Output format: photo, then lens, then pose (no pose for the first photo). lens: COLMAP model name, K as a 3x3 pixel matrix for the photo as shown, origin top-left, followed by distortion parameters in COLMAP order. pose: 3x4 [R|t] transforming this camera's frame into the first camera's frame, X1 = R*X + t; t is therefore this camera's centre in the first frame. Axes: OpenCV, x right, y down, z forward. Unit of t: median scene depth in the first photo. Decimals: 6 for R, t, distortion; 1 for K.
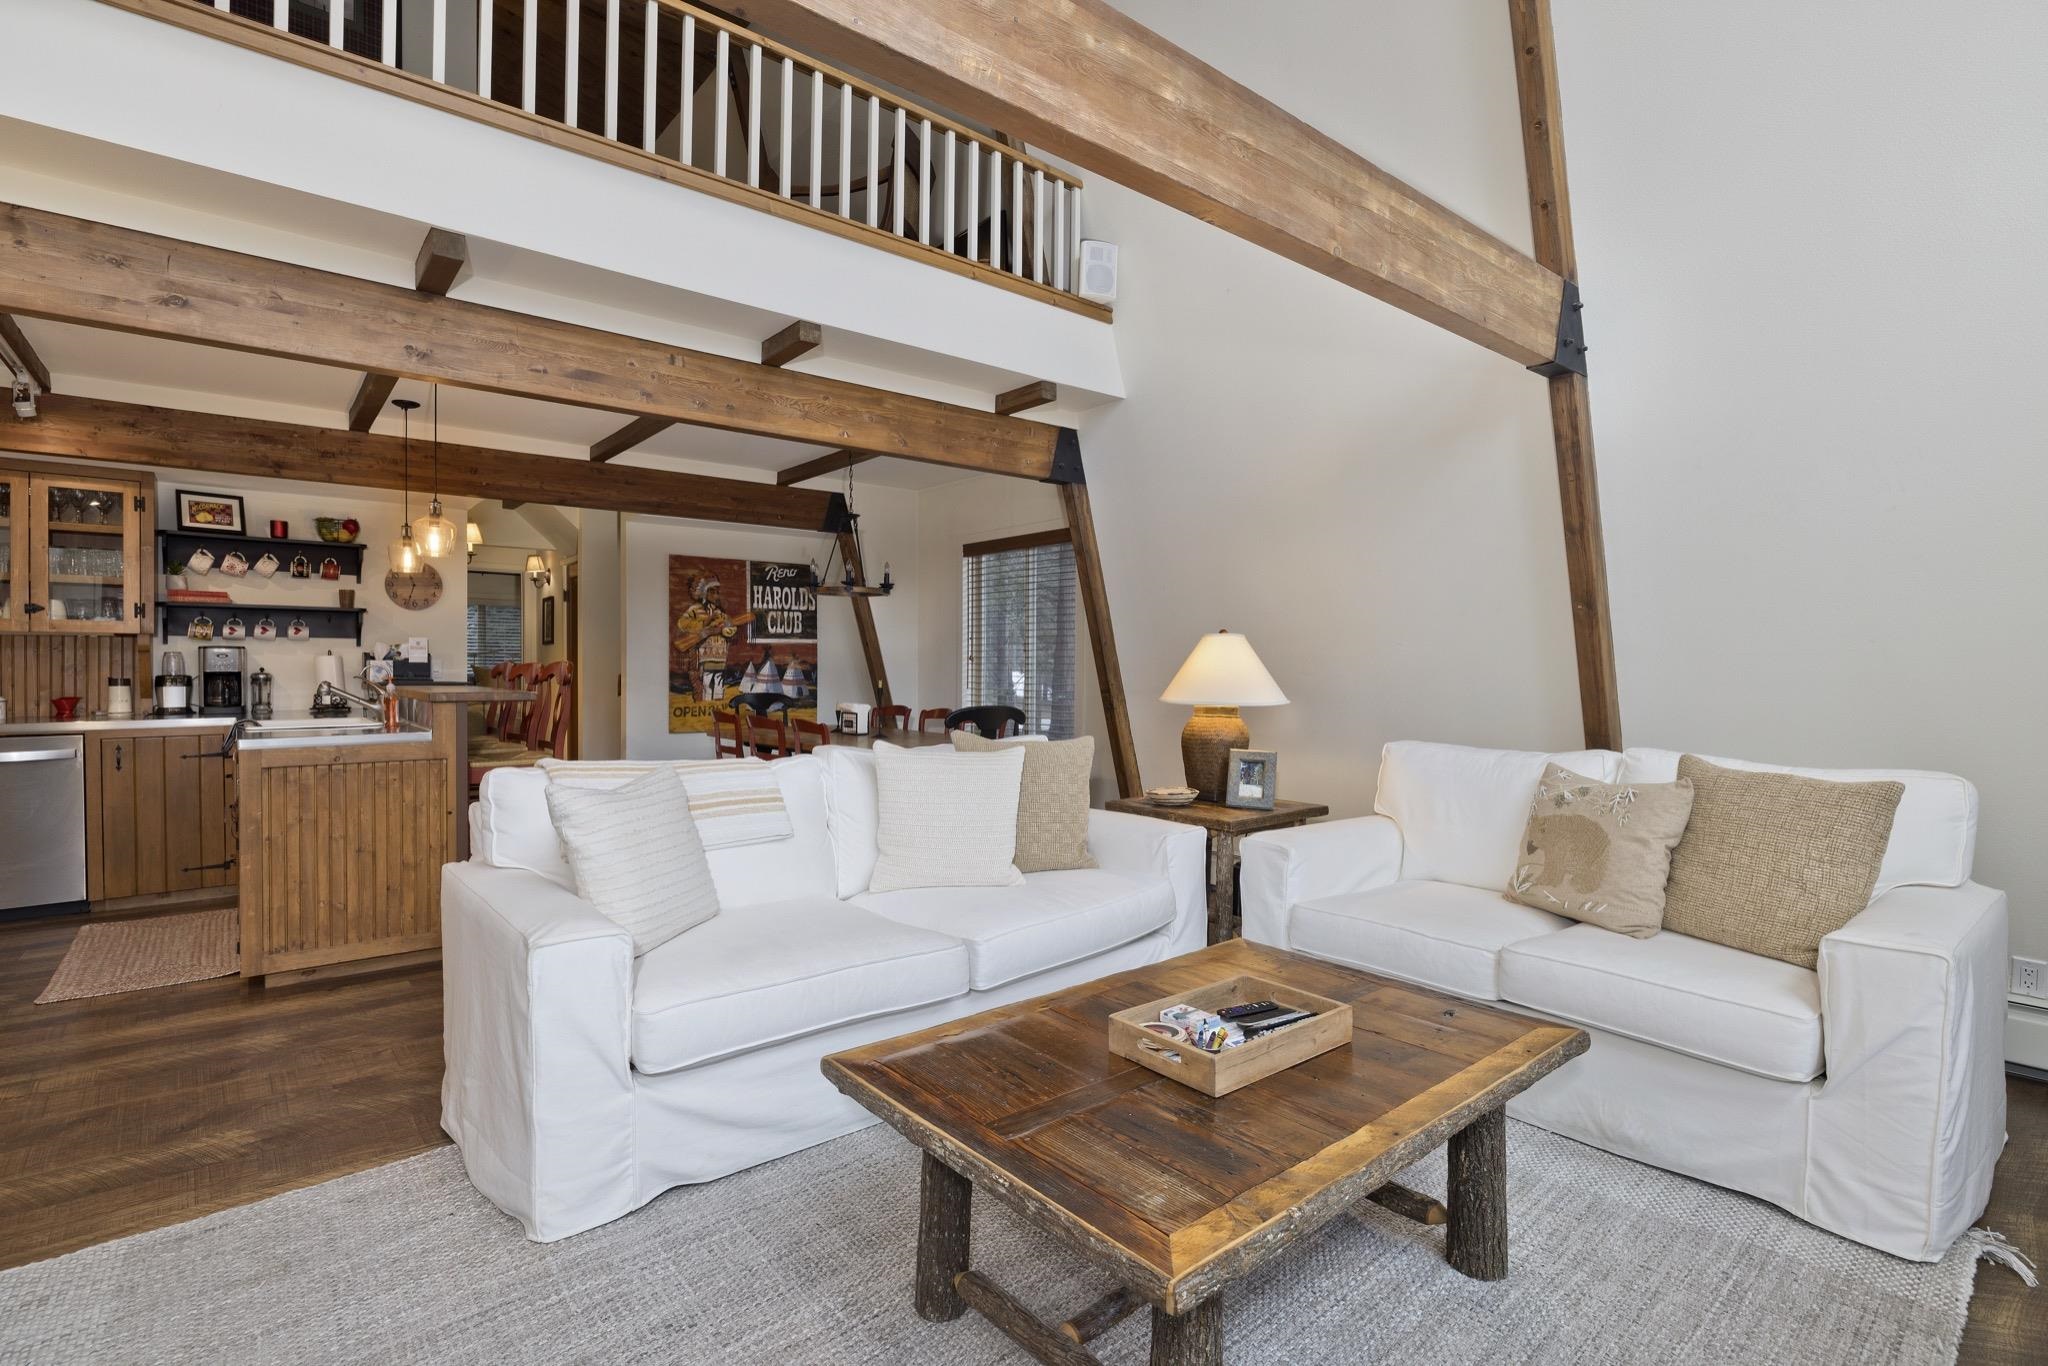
lens RADIAL K [[955.7, 0, 1011.4], [0, 955.7, 676.8], [0, 0, 1]] dist [-0.009486, 0.001256]
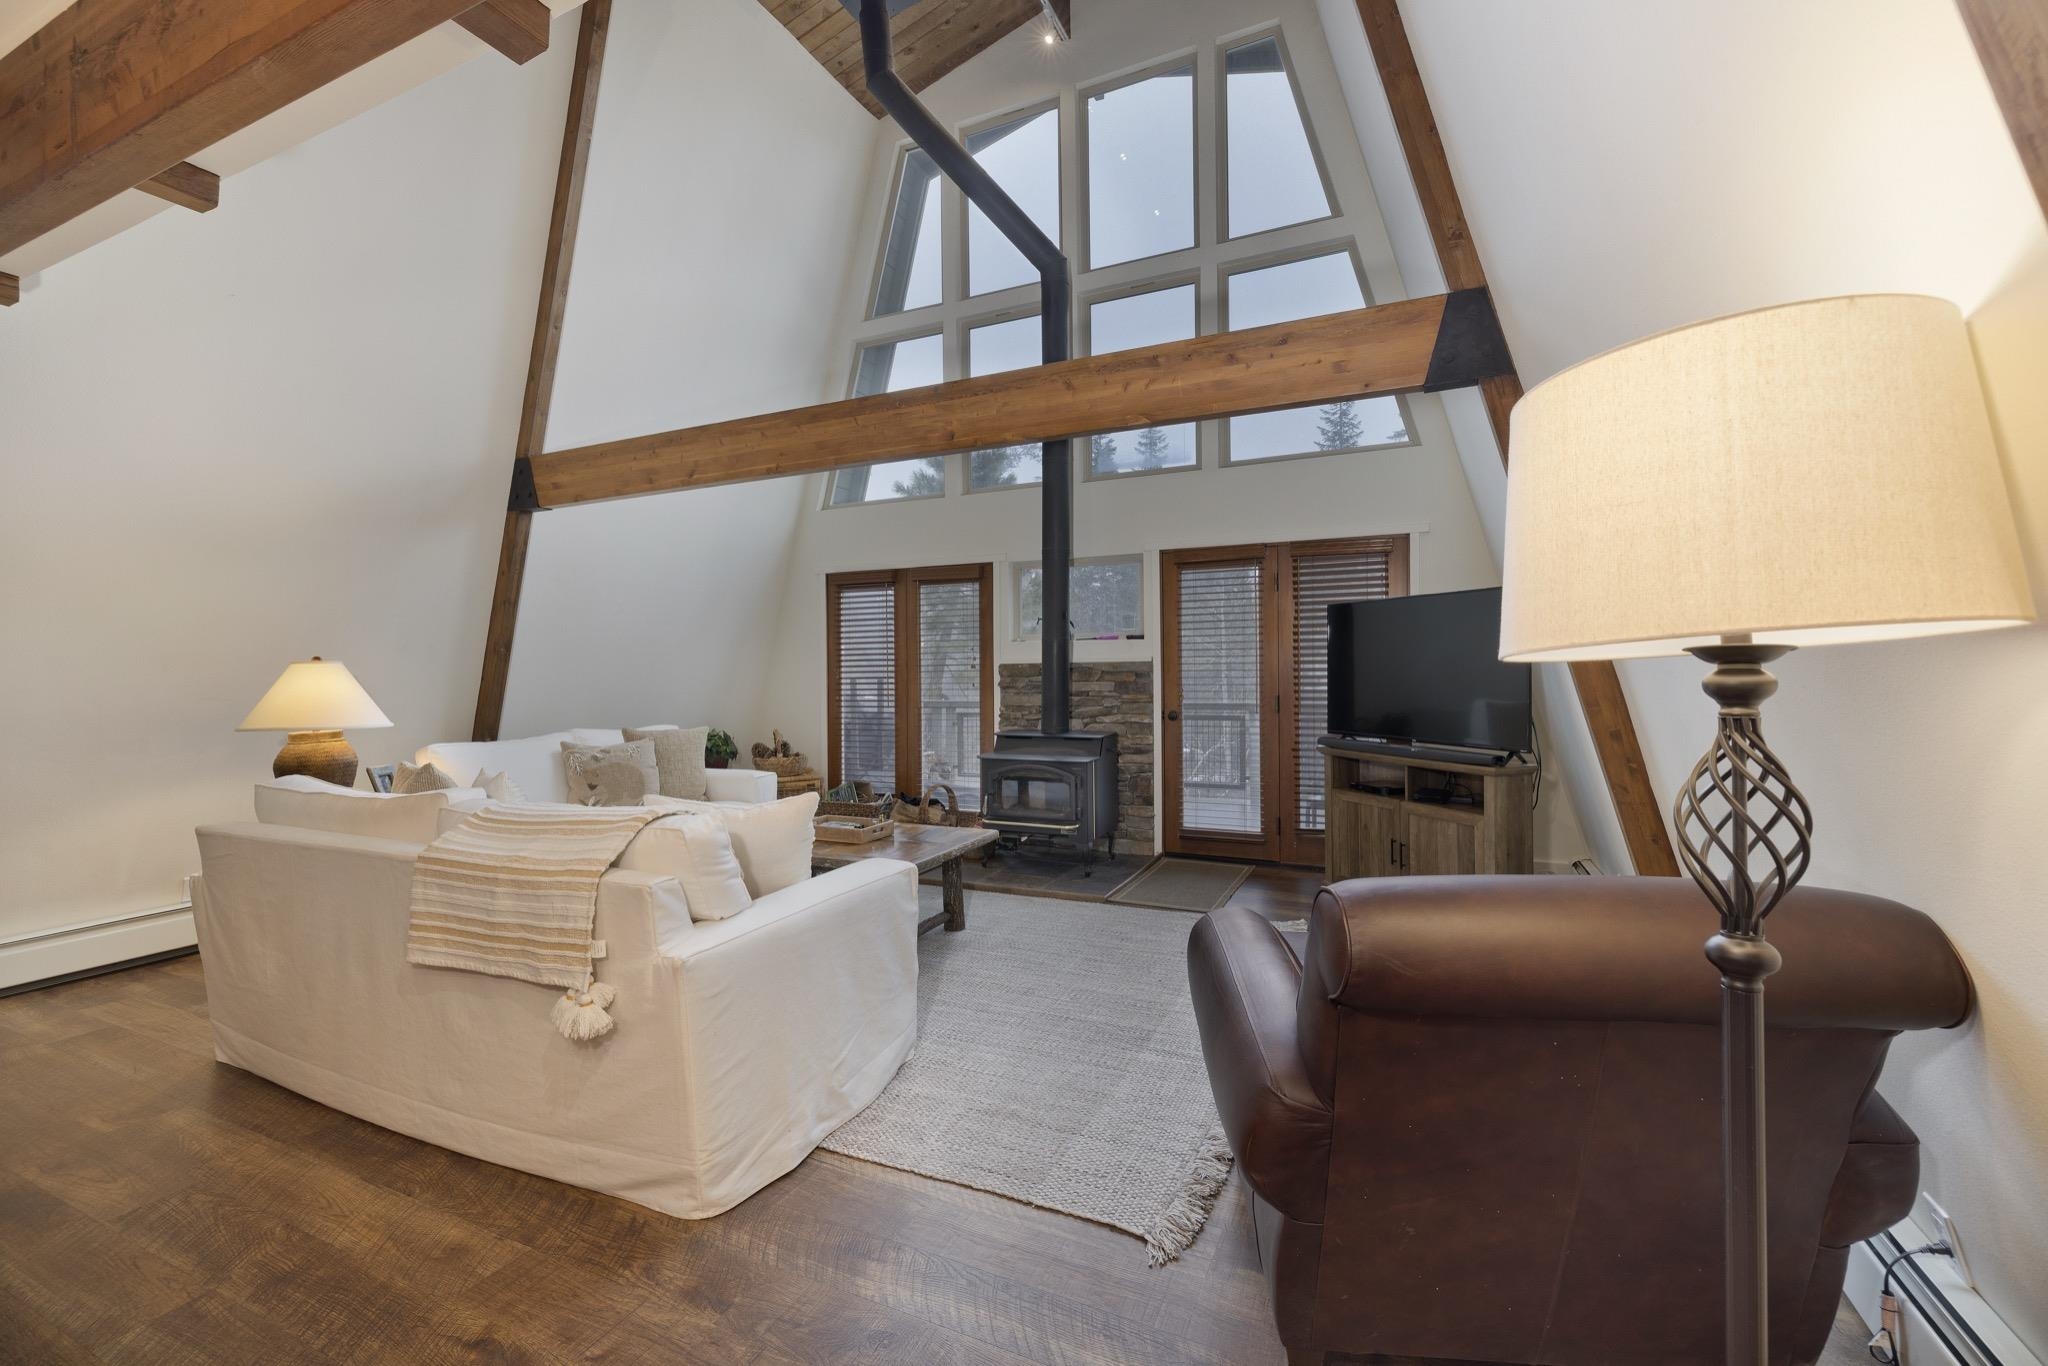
lens RADIAL K [[851.8, 0, 1018.7], [0, 851.8, 682.9], [0, 0, 1]] dist [-0.003339, -0.000105]
pose [[-0.441595, -0.006918, 0.897188, -0.628930], [0.019426, 0.999662, 0.017269, -0.014240], [-0.897004, 0.025054, -0.441311, 0.496006]]
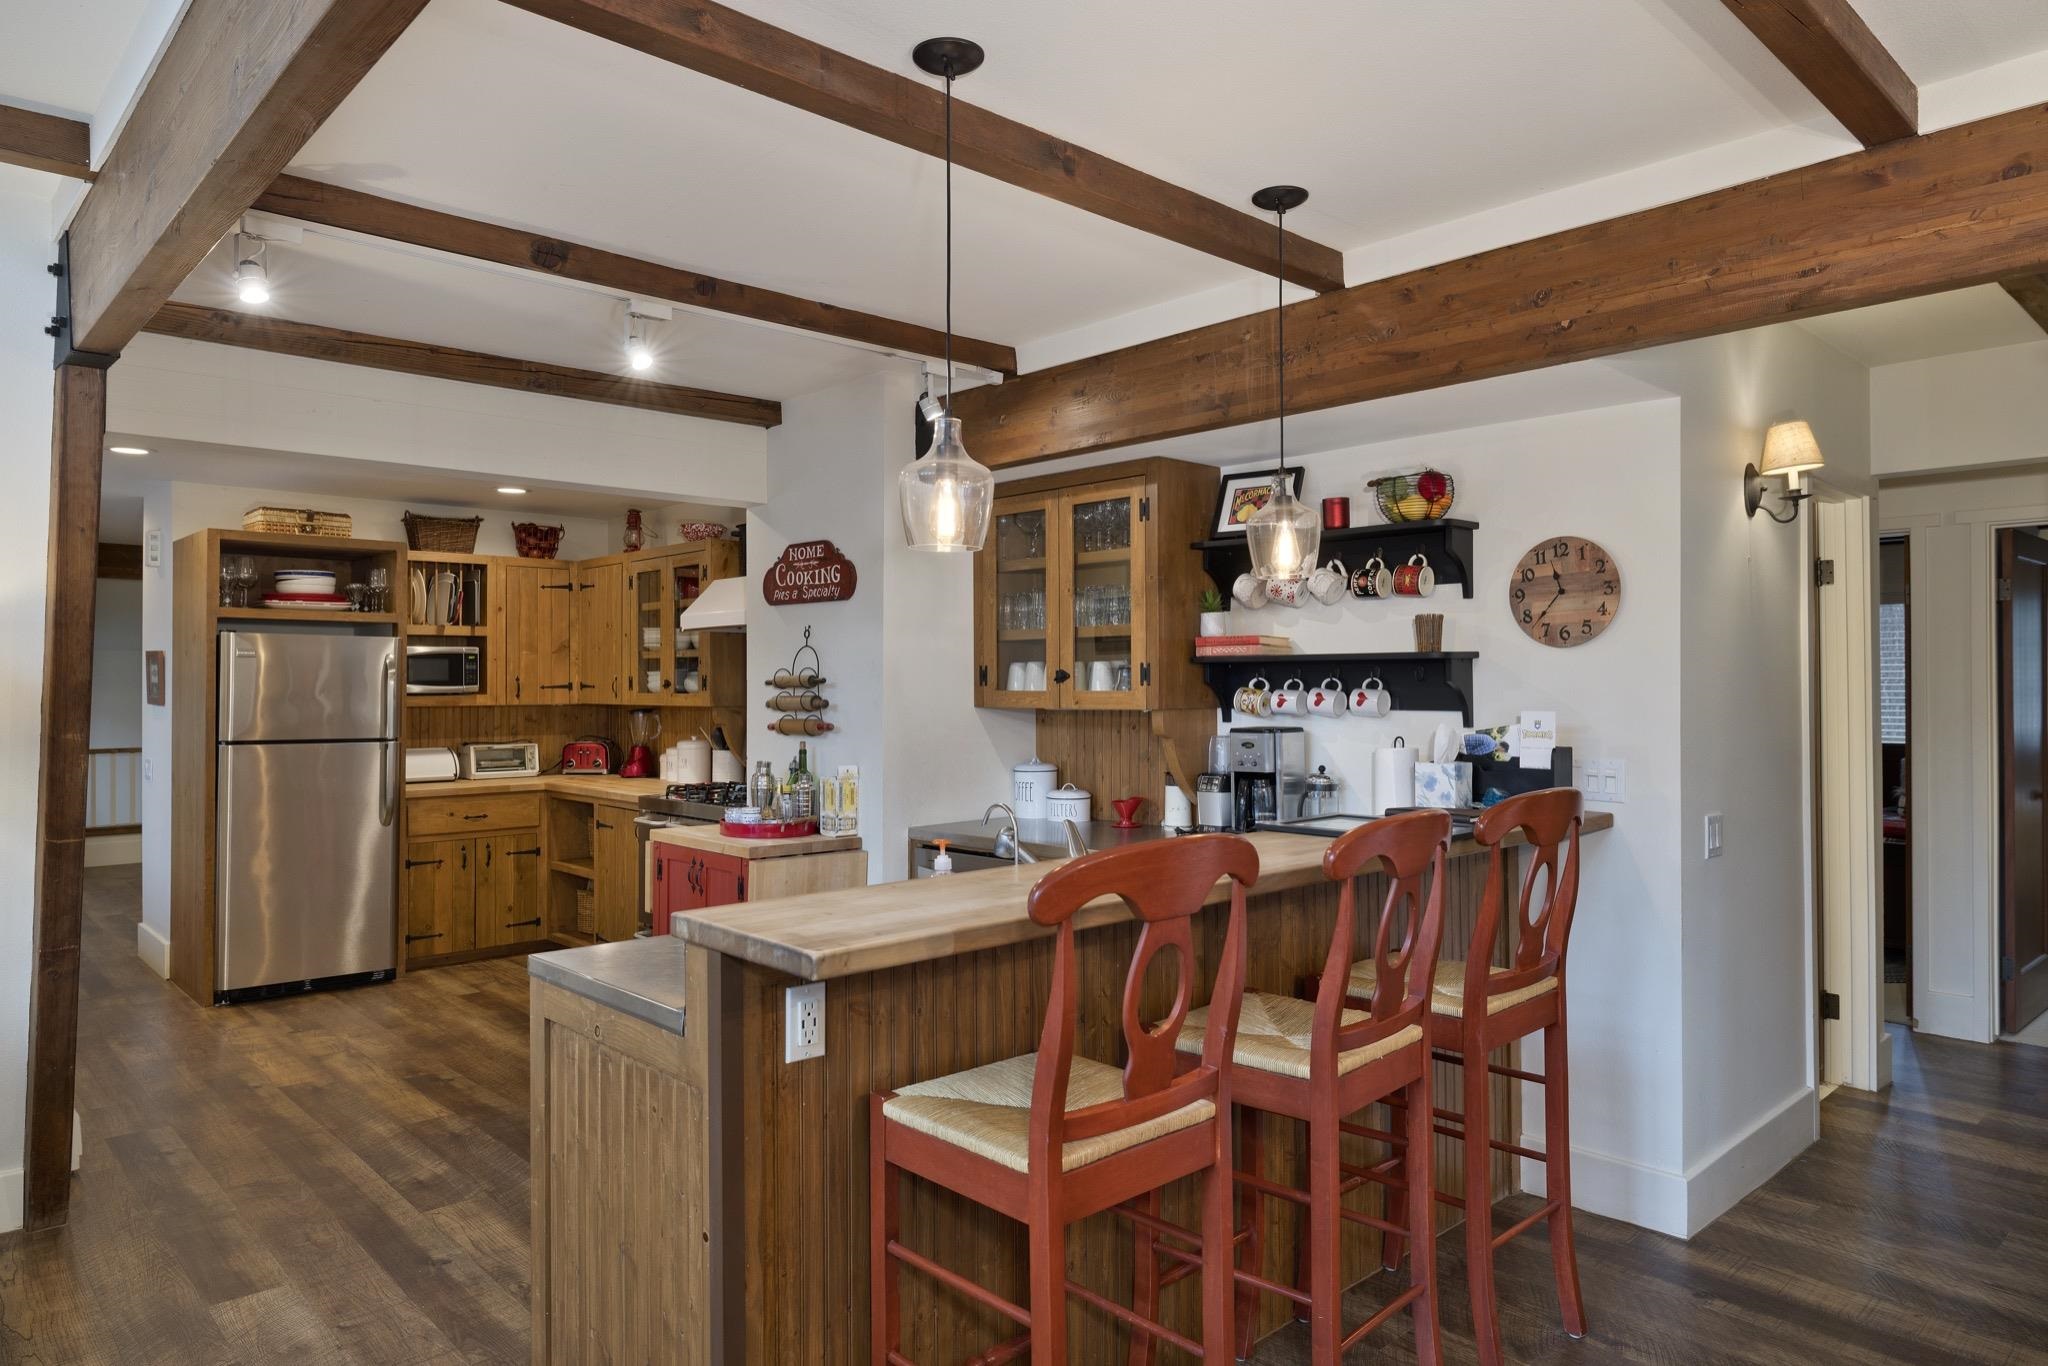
lens RADIAL K [[1283.2, 0, 1018.0], [0, 1283.2, 671.5], [0, 0, 1]] dist [0.003646, 0.000809]
pose [[0.063833, -0.013606, -0.997868, -0.046064], [-0.007858, 0.999869, -0.014136, -0.049959], [0.997930, 0.008743, 0.063718, 0.731867]]
